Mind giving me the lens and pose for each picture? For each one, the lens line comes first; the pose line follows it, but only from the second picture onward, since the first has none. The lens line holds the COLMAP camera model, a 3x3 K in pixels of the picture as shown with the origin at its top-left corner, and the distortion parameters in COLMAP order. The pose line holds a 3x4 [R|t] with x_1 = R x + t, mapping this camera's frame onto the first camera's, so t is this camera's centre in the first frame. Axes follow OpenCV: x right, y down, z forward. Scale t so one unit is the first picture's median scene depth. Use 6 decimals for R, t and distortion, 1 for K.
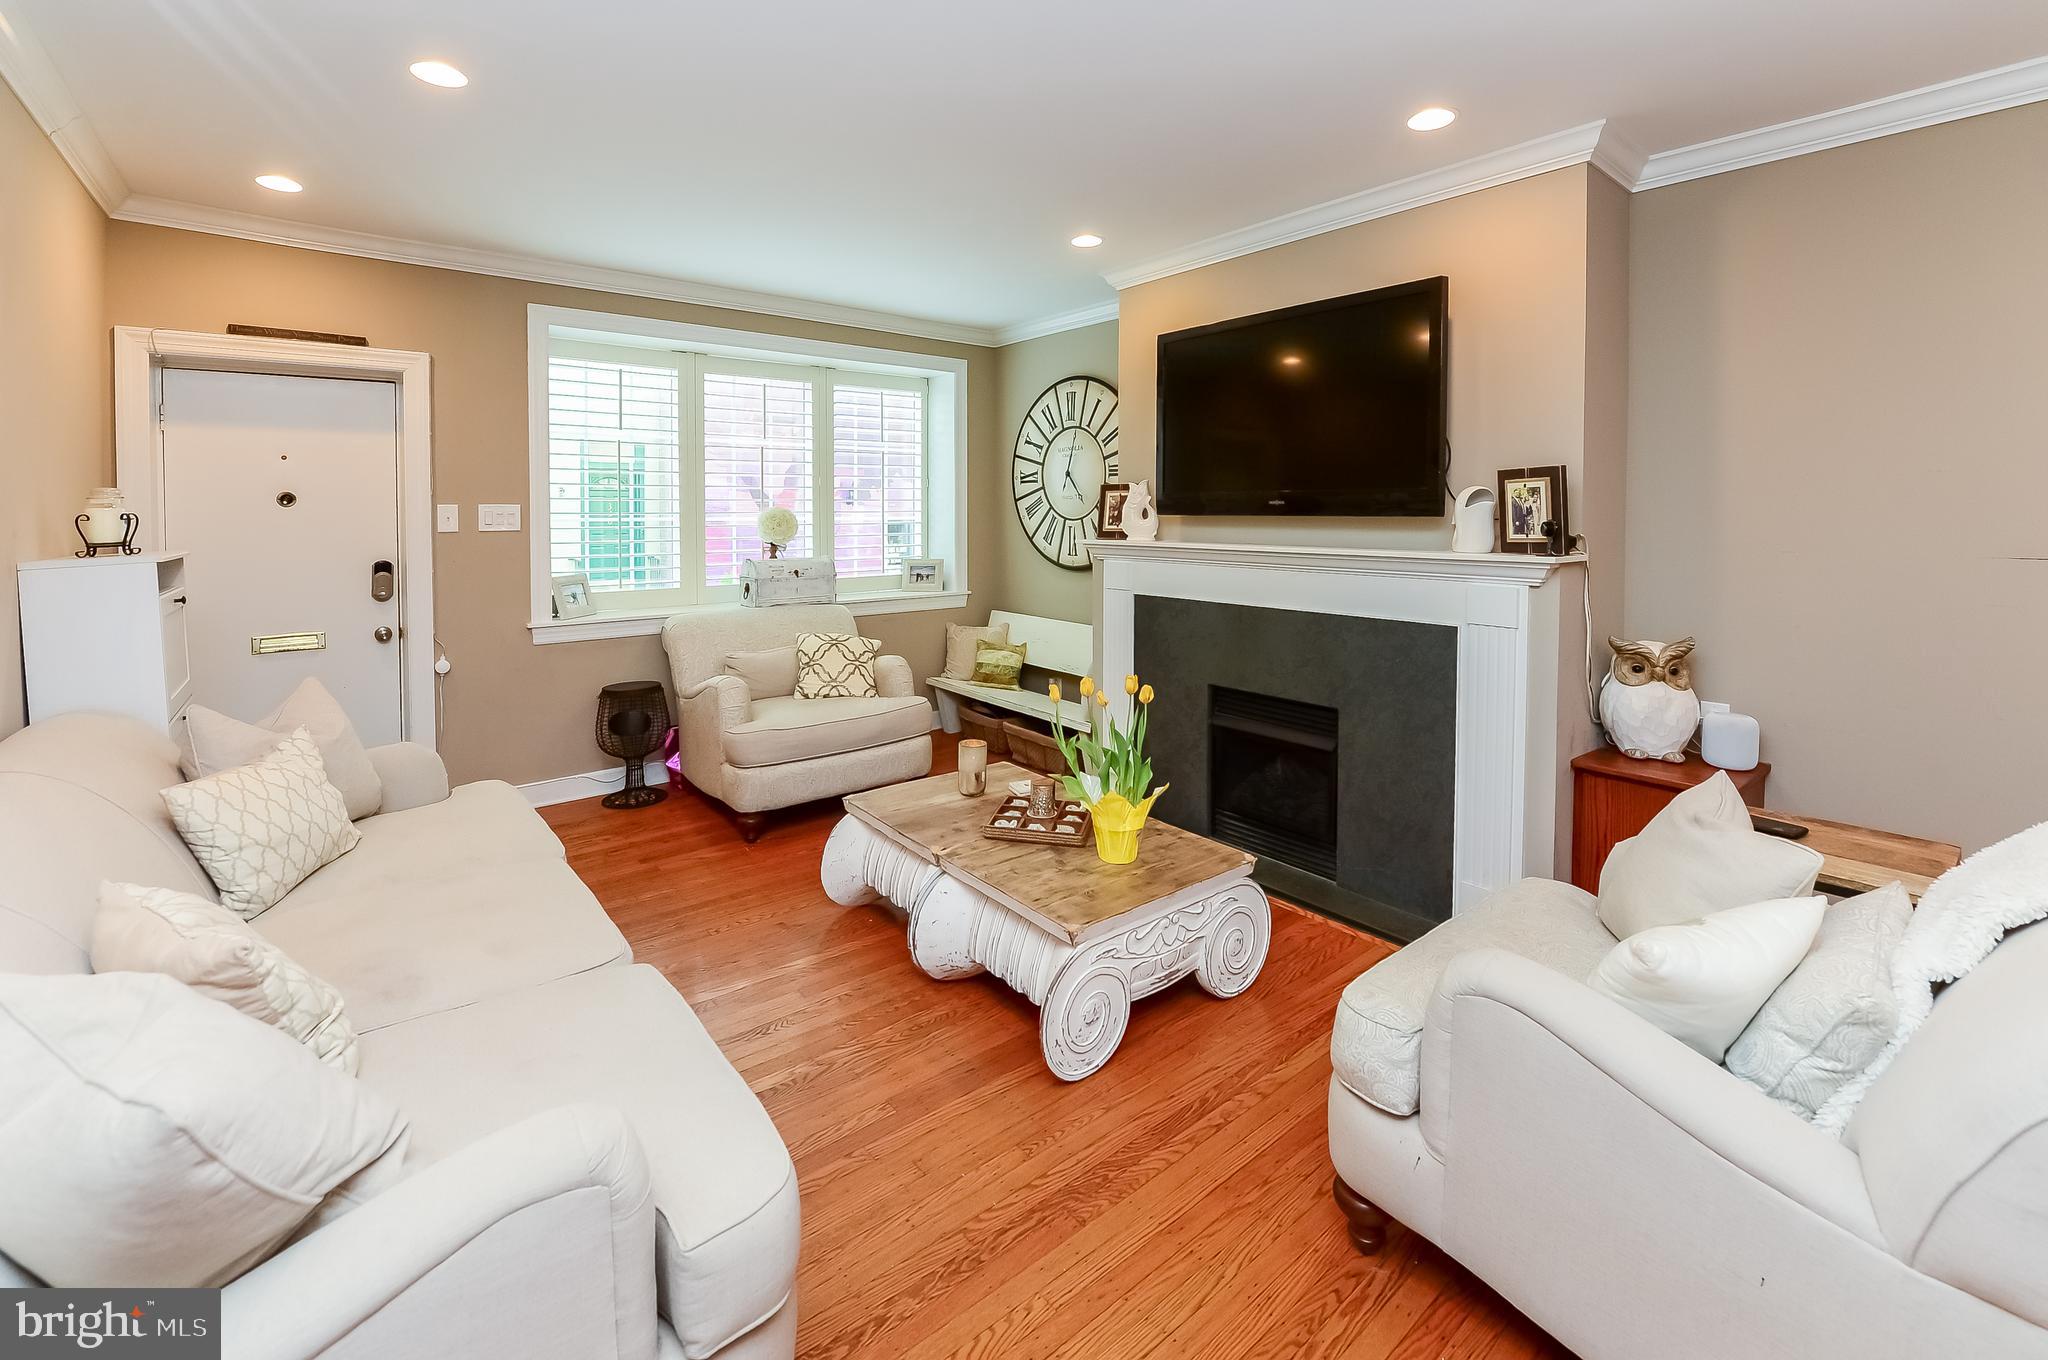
lens RADIAL K [[866.9, 0, 1036.0], [0, 866.9, 525.8], [0, 0, 1]] dist [-0.028129, 0.000075]
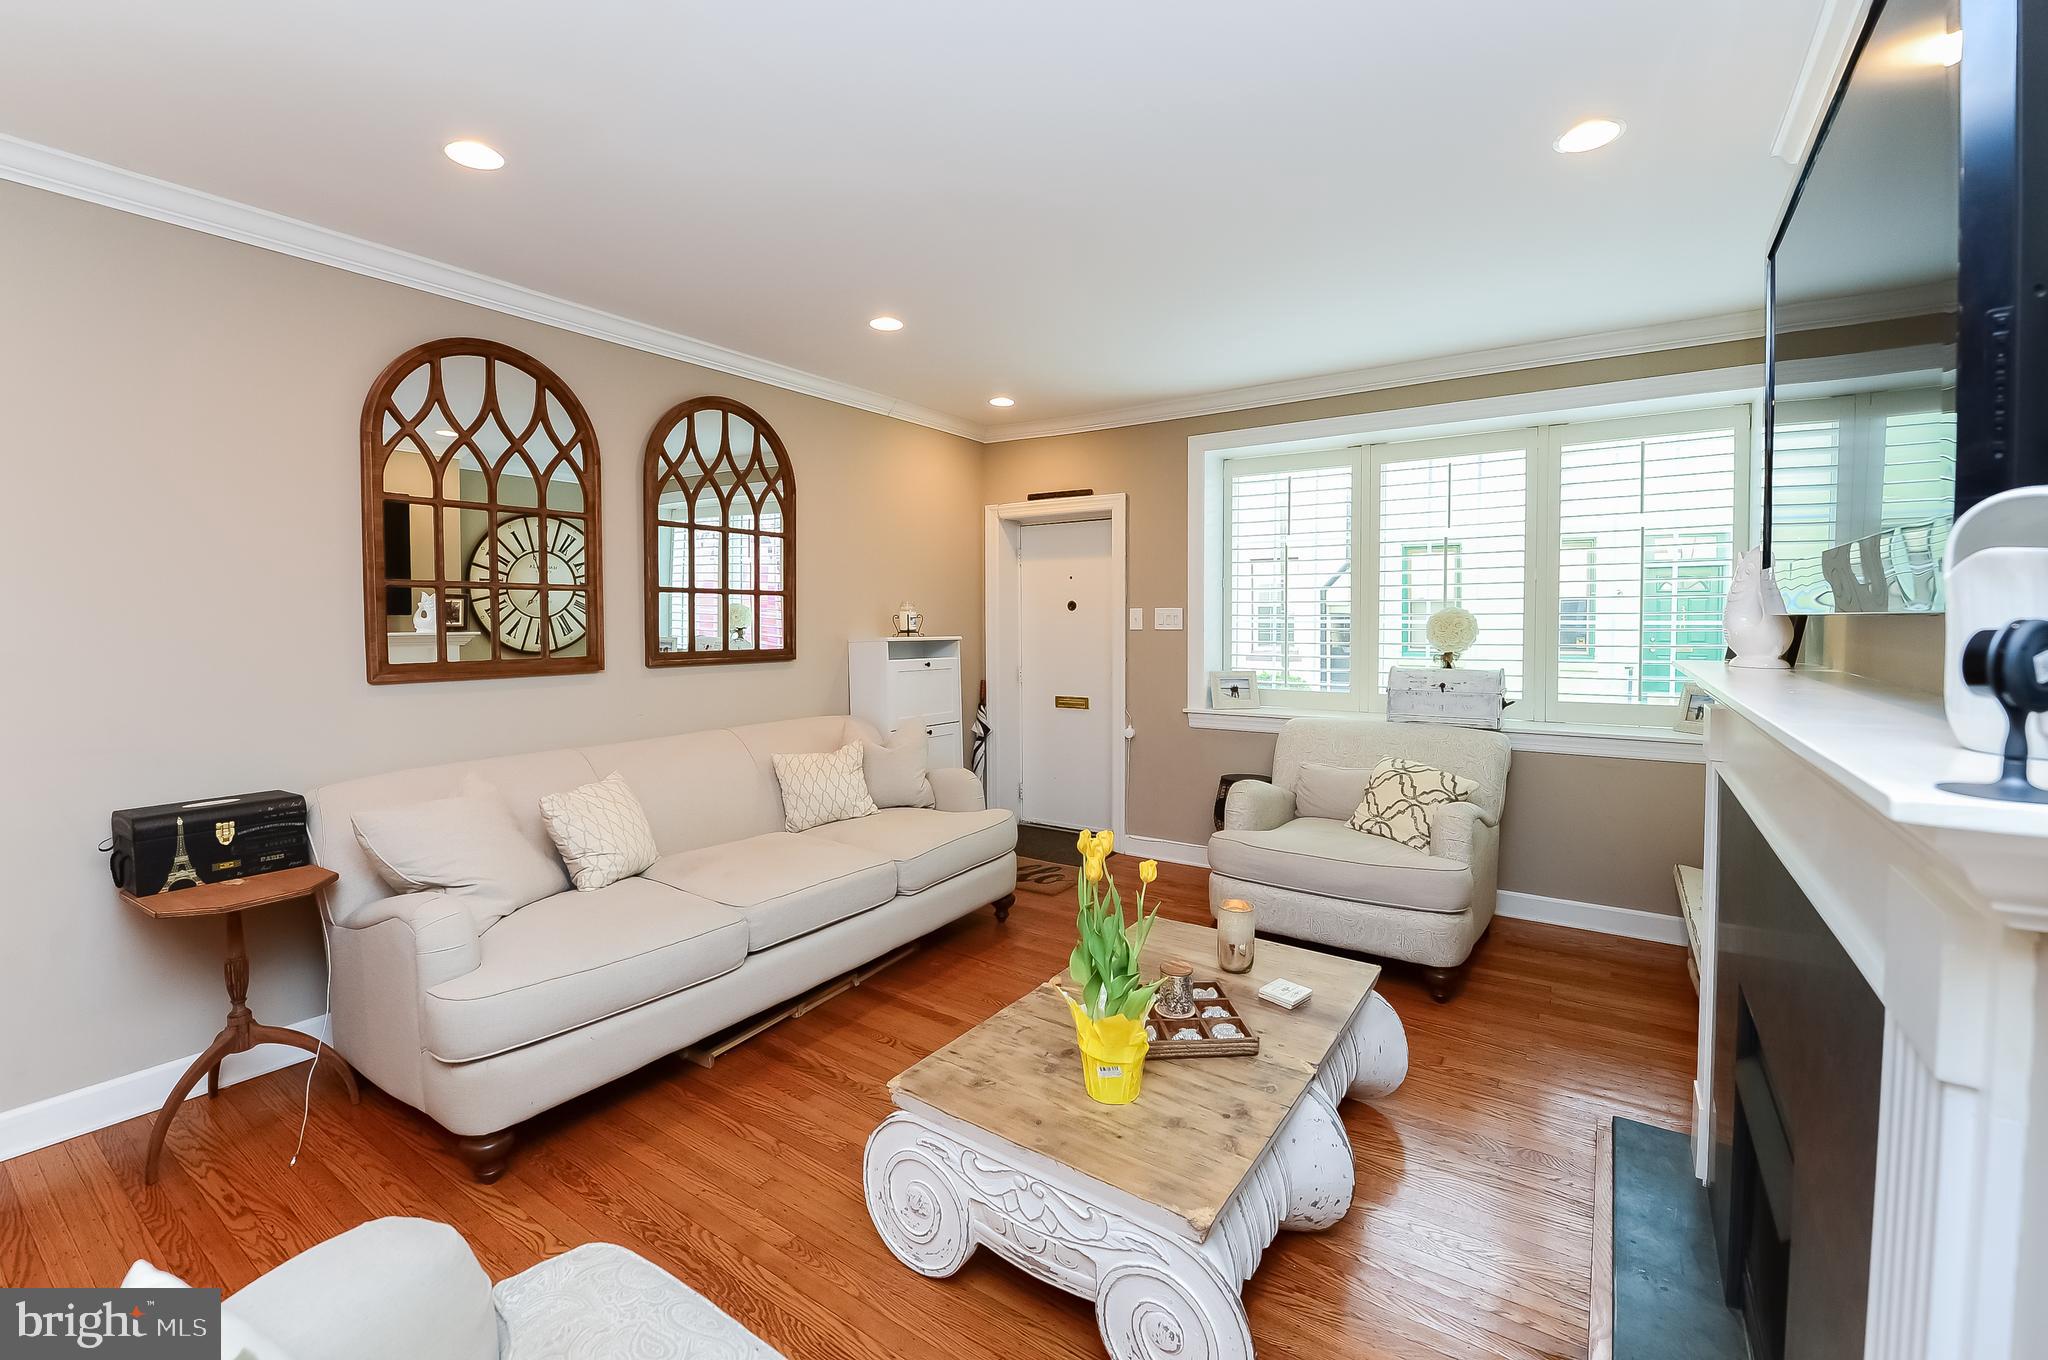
lens RADIAL K [[847.3, 0, 1023.4], [0, 847.3, 639.6], [0, 0, 1]] dist [-0.018412, 0.000050]
pose [[0.278643, 0.027288, -0.960007, 0.457324], [-0.012948, 0.999612, 0.024656, -0.006878], [0.960307, 0.005560, 0.278888, 0.448796]]
